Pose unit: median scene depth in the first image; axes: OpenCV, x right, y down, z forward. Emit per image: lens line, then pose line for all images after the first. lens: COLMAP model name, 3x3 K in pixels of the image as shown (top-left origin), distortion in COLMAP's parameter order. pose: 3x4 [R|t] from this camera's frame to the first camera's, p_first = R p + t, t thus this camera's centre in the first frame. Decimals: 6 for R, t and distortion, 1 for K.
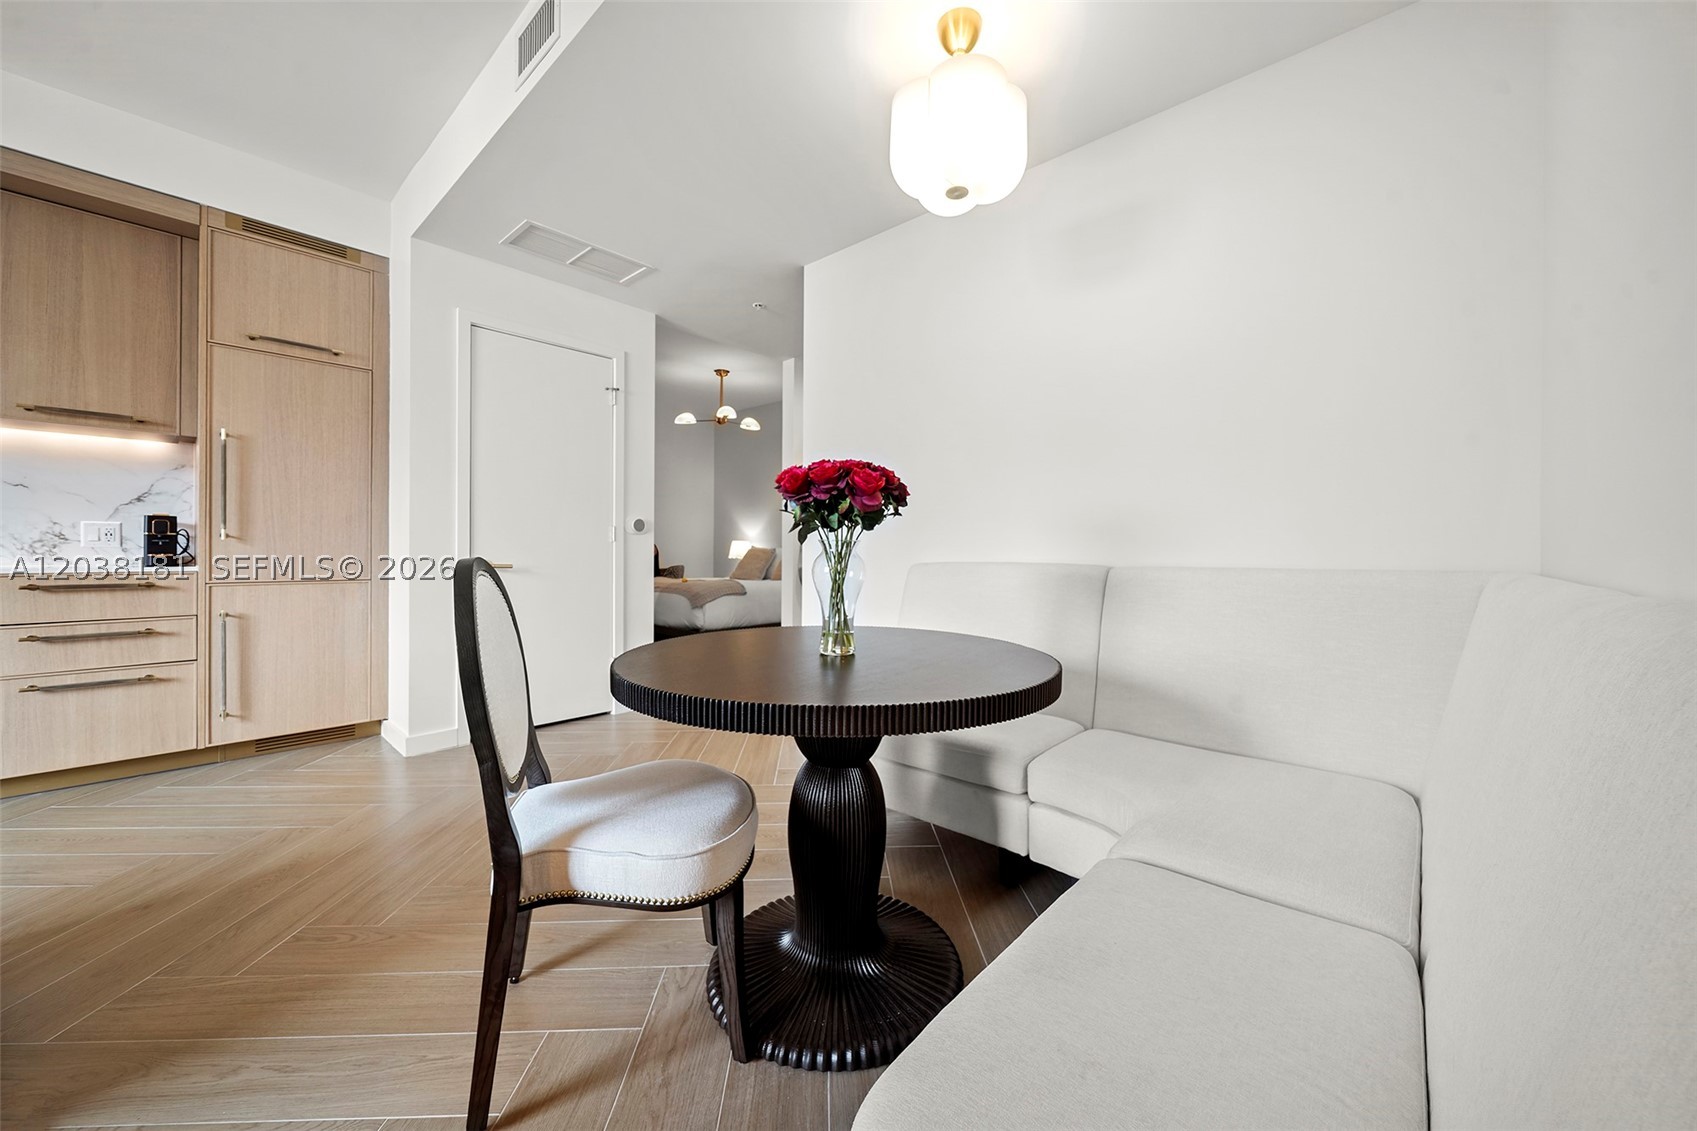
lens RADIAL K [[616.4, 0, 856.1], [0, 616.4, 555.3], [0, 0, 1]] dist [0.001255, -0.000140]
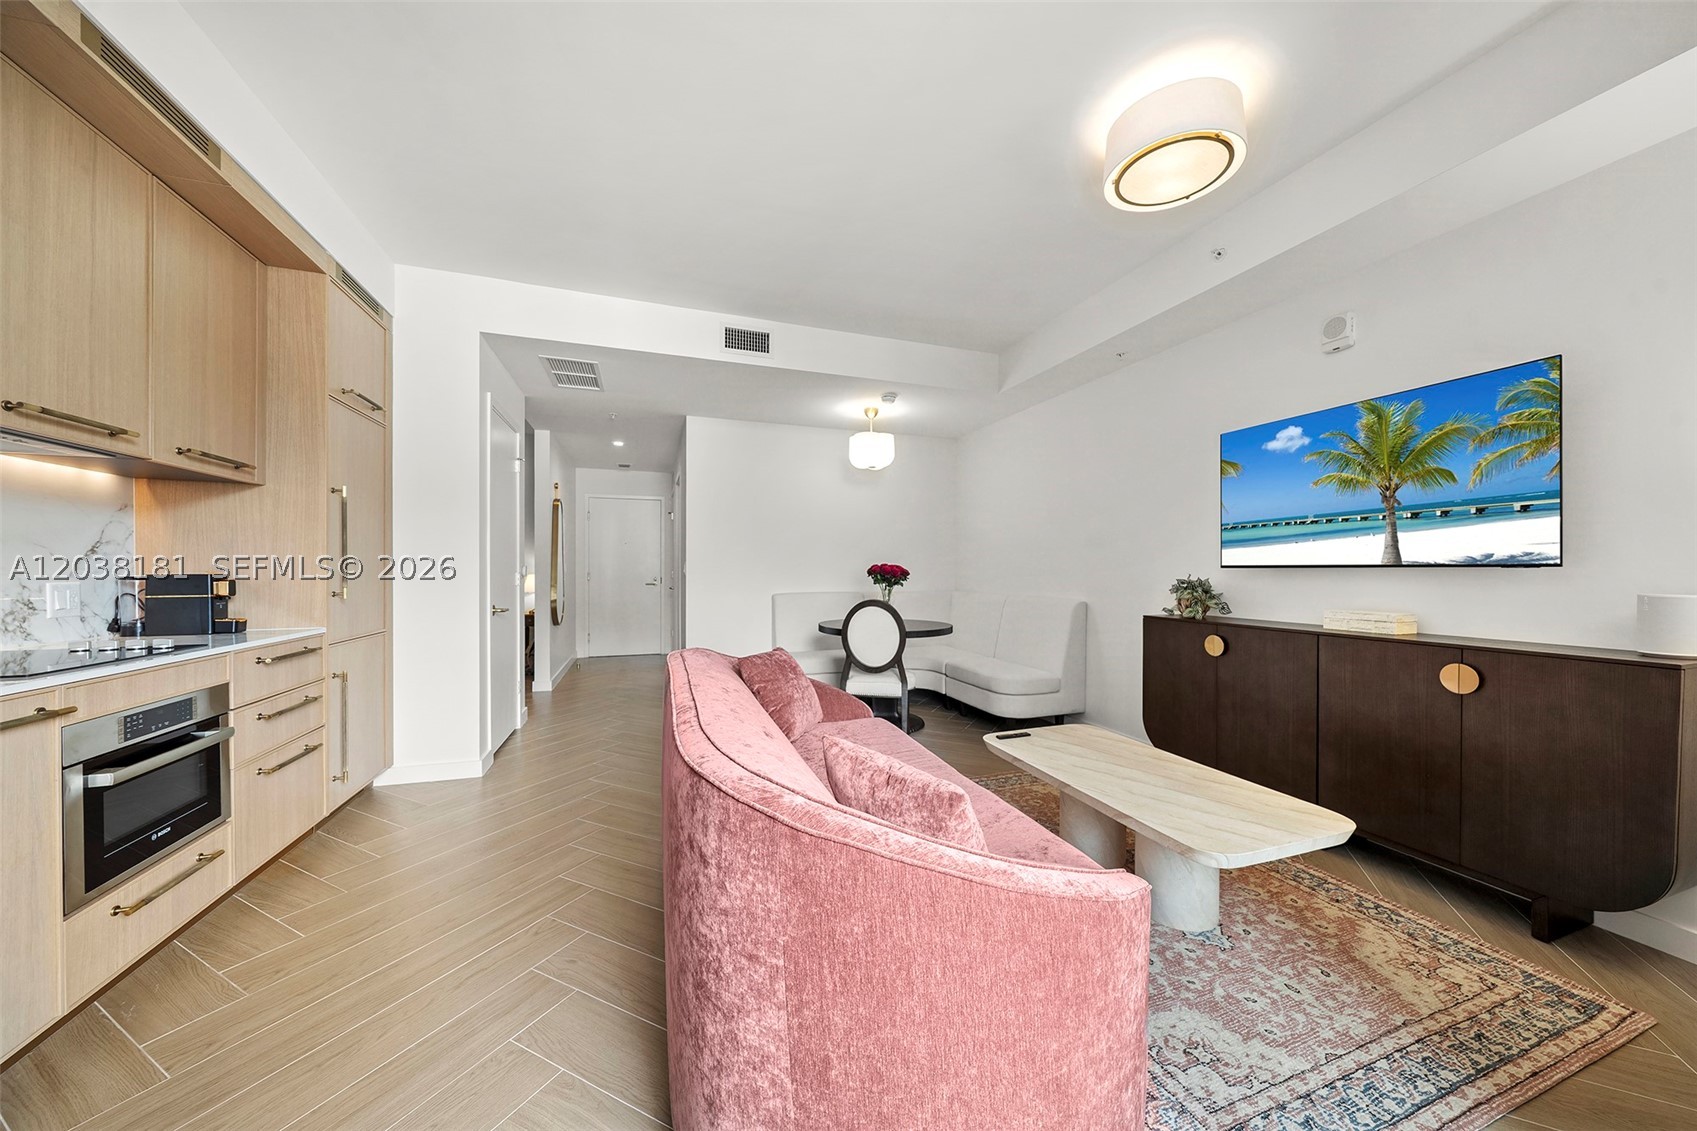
lens RADIAL K [[580.9, 0, 860.0], [0, 580.9, 572.2], [0, 0, 1]] dist [-0.007232, -0.000003]
pose [[0.468750, -0.009188, 0.883283, -1.398473], [0.006060, 0.999956, 0.007186, -0.066568], [-0.883310, 0.001985, 0.468785, -0.151218]]
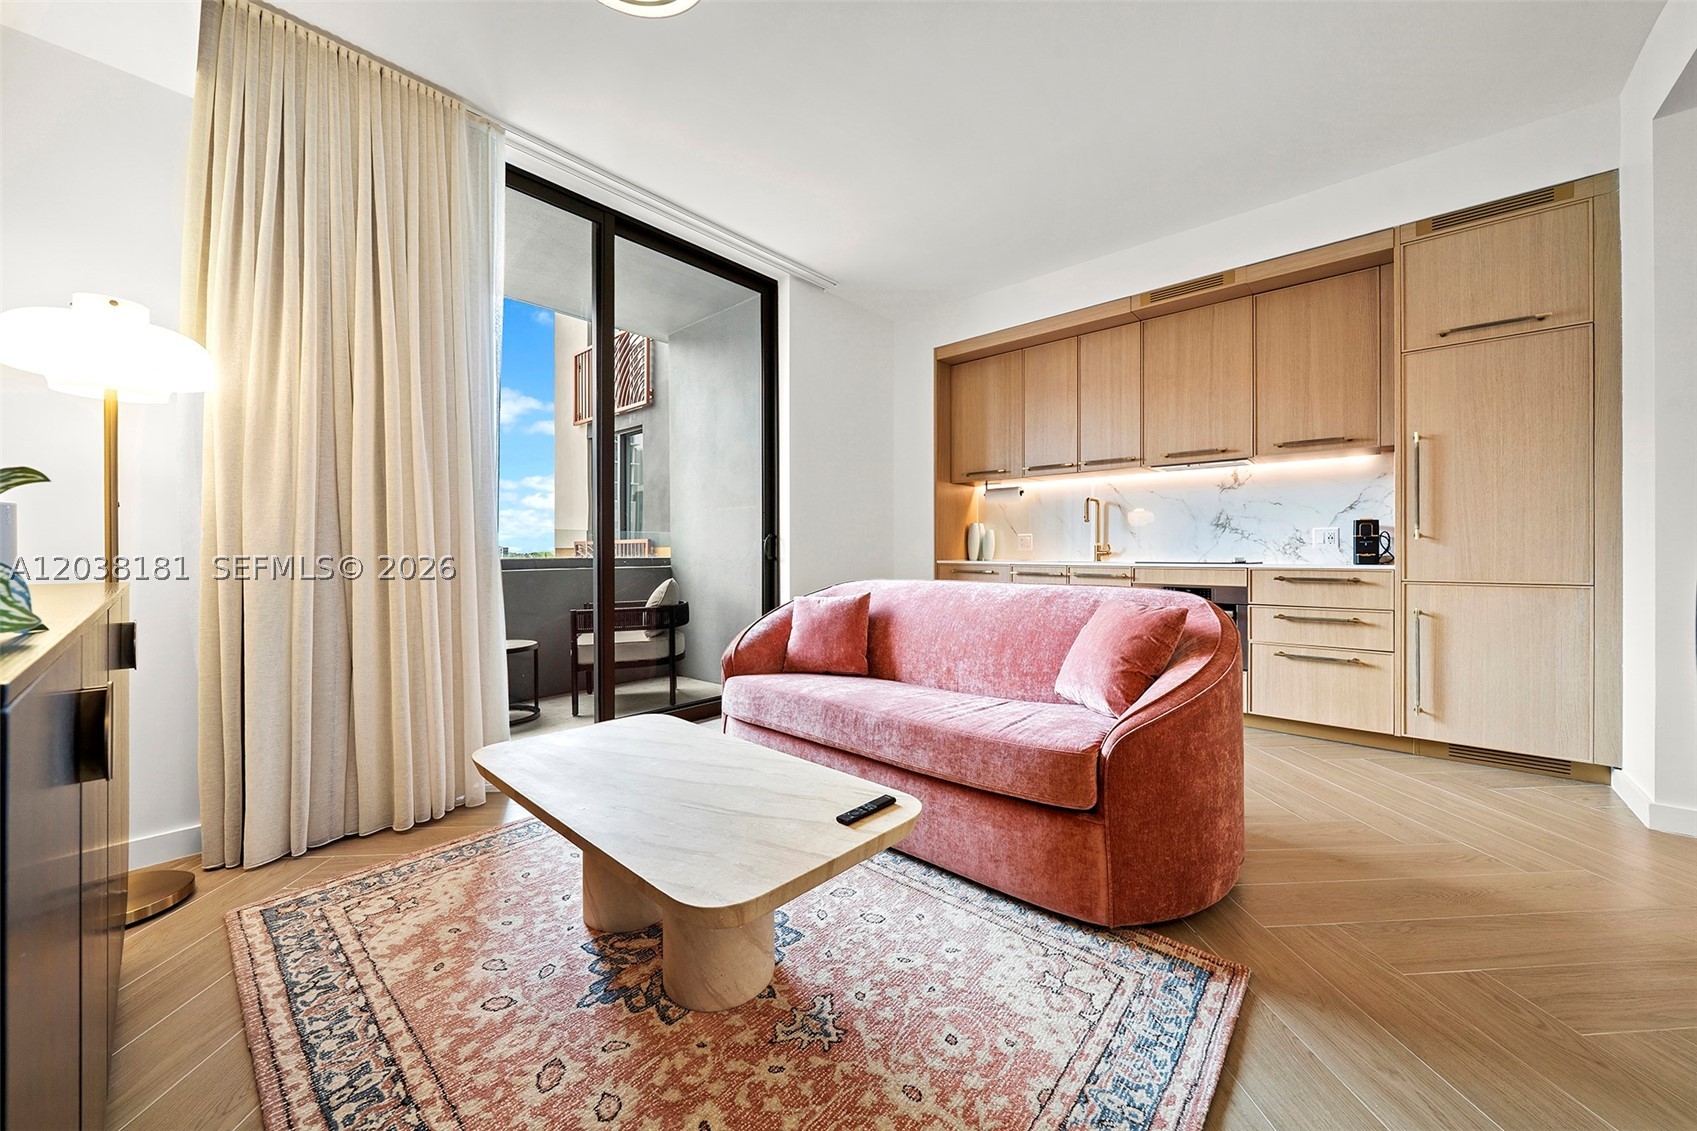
lens RADIAL K [[616.4, 0, 857.1], [0, 616.4, 550.8], [0, 0, 1]] dist [0.001255, -0.000140]
pose [[0.017344, -0.009148, -0.999808, -0.009923], [-0.002144, 0.999956, -0.009186, 0.004954], [0.999847, 0.002303, 0.017324, 0.046277]]
